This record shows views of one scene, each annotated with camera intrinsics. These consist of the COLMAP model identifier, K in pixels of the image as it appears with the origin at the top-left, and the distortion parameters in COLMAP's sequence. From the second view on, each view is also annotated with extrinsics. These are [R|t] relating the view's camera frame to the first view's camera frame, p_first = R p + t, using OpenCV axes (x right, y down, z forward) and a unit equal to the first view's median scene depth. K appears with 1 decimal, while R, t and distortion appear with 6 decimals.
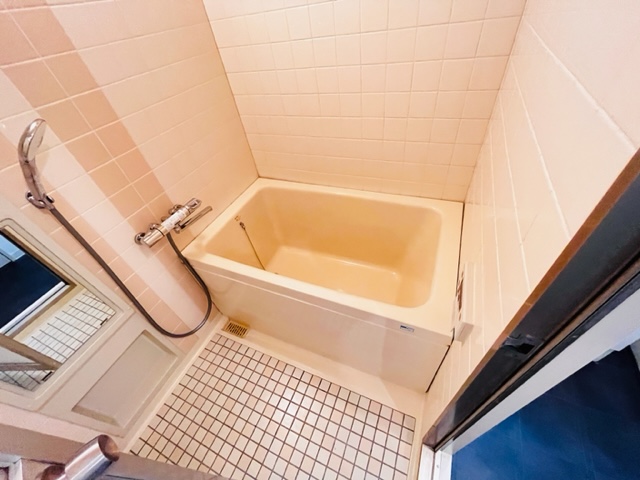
lens RADIAL K [[257.2, 0, 319.8], [0, 257.2, 239.9], [0, 0, 1]] dist [-0.005493, -0.000634]
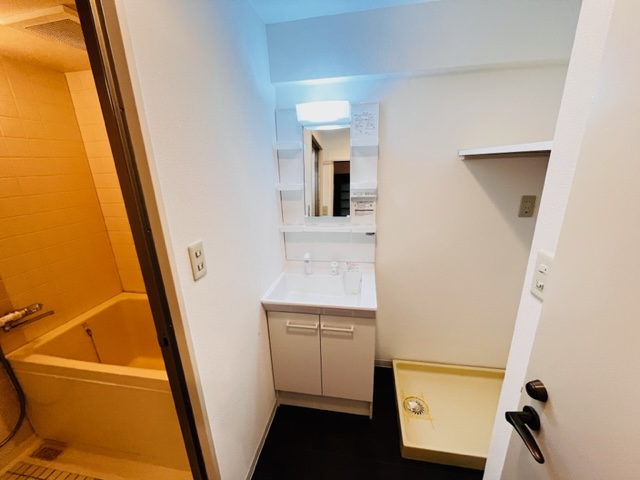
lens RADIAL K [[257.2, 0, 319.3], [0, 257.2, 240.6], [0, 0, 1]] dist [-0.005493, -0.000634]
pose [[0.970407, 0.037756, 0.238504, 0.400668], [0.077978, 0.885788, -0.457493, 0.182034], [-0.228537, 0.462553, 0.856631, -0.381070]]
